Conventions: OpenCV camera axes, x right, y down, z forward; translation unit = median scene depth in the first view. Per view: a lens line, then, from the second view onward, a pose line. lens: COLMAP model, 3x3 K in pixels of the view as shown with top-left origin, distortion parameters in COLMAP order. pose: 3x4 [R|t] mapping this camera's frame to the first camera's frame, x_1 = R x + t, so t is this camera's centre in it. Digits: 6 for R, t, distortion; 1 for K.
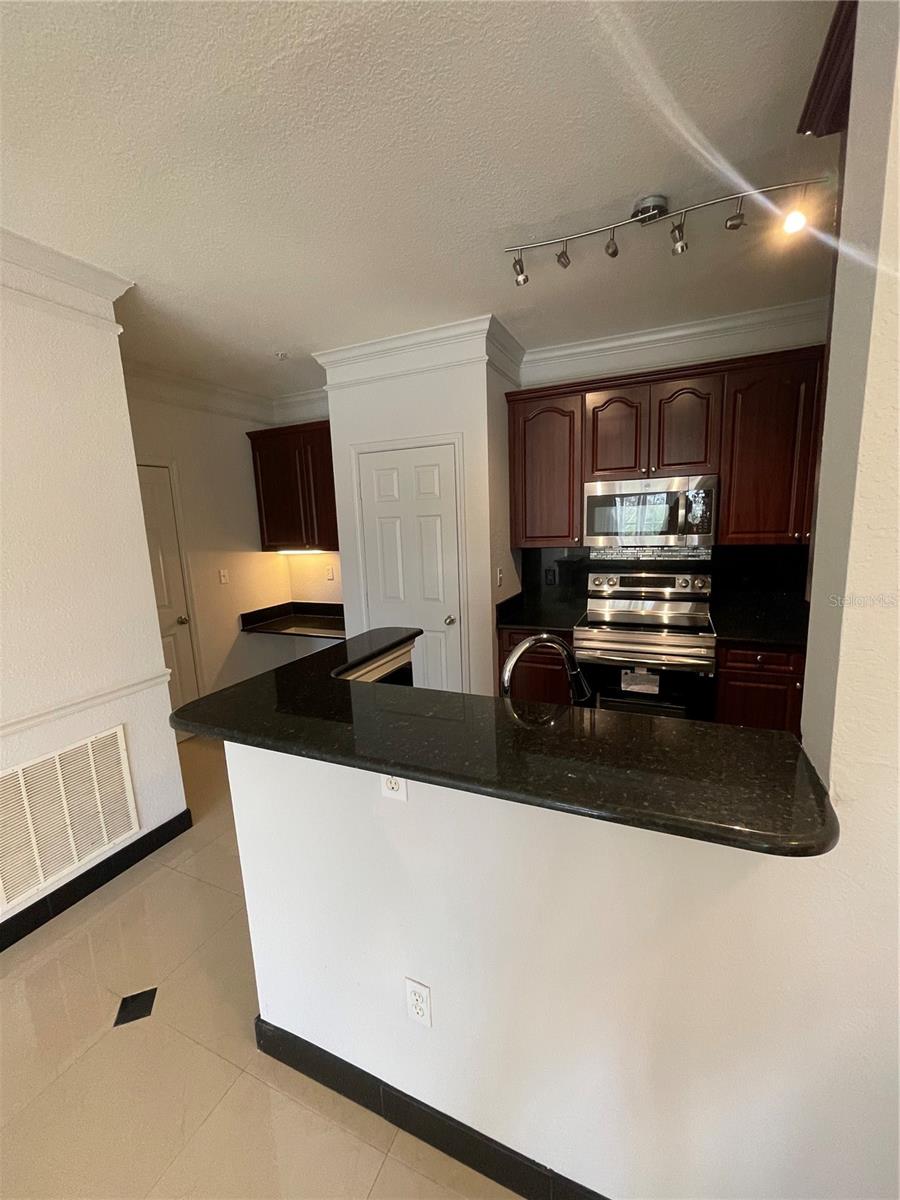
lens RADIAL K [[481.8, 0, 447.0], [0, 481.8, 601.8], [0, 0, 1]] dist [-0.000326, 0.000307]
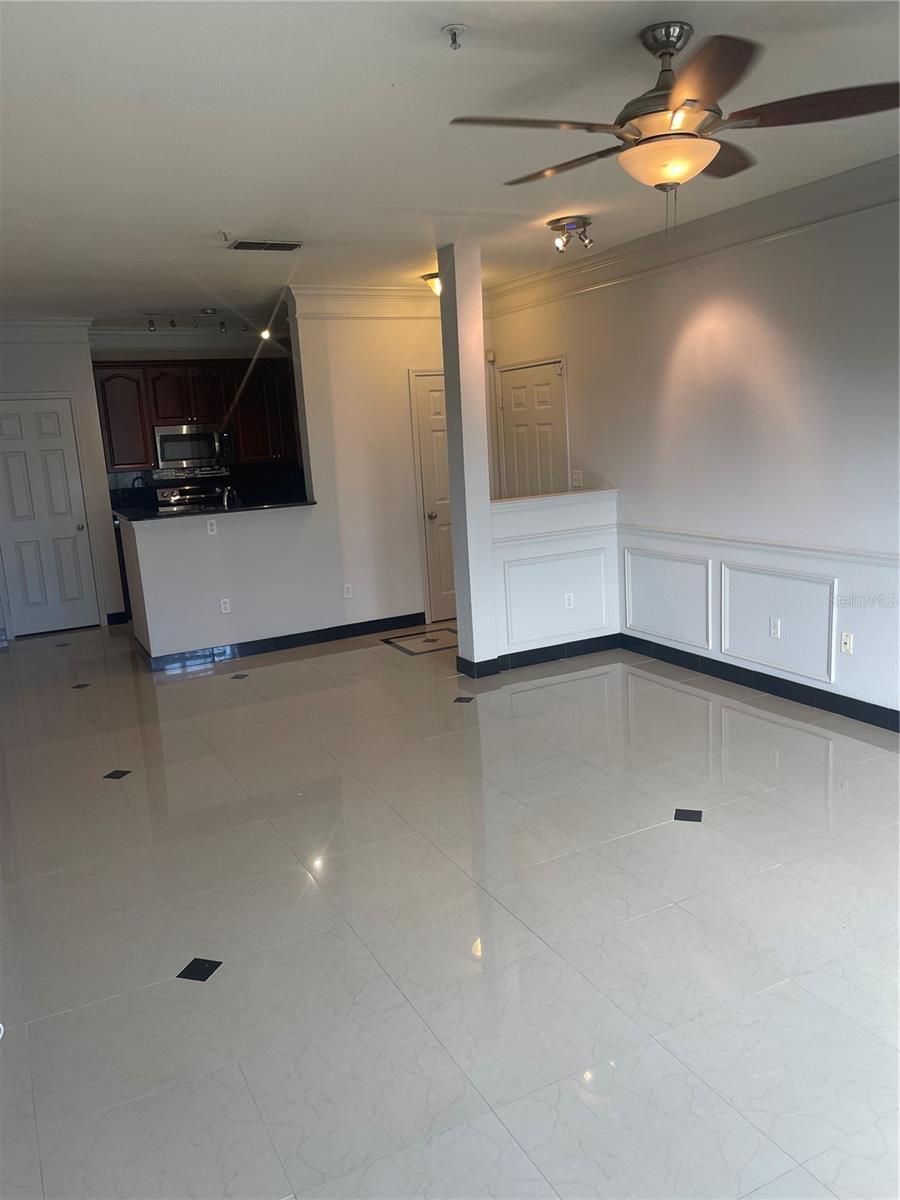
lens RADIAL K [[906.3, 0, 469.9], [0, 906.3, 599.6], [0, 0, 1]] dist [0.093862, -0.125843]
pose [[0.612197, -0.152411, 0.775877, -1.529069], [0.167889, 0.983929, 0.060810, 0.300637], [-0.772676, 0.093033, 0.627946, -1.628528]]
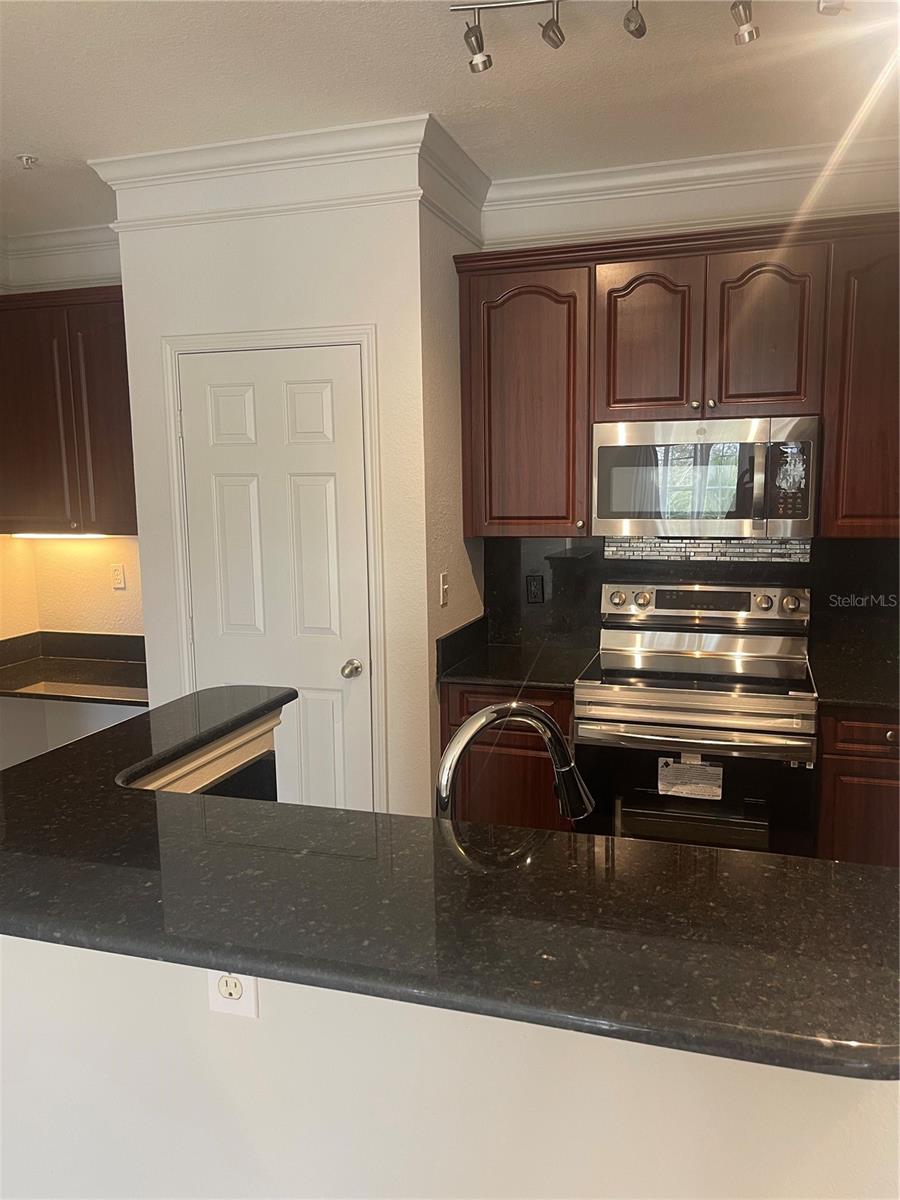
lens RADIAL K [[901.6, 0, 462.5], [0, 901.6, 598.9], [0, 0, 1]] dist [0.038857, 0.001056]
pose [[0.992455, 0.006756, 0.122426, 0.006549], [-0.002814, 0.999473, -0.032350, -0.008569], [-0.122580, 0.031761, 0.991950, -0.020421]]
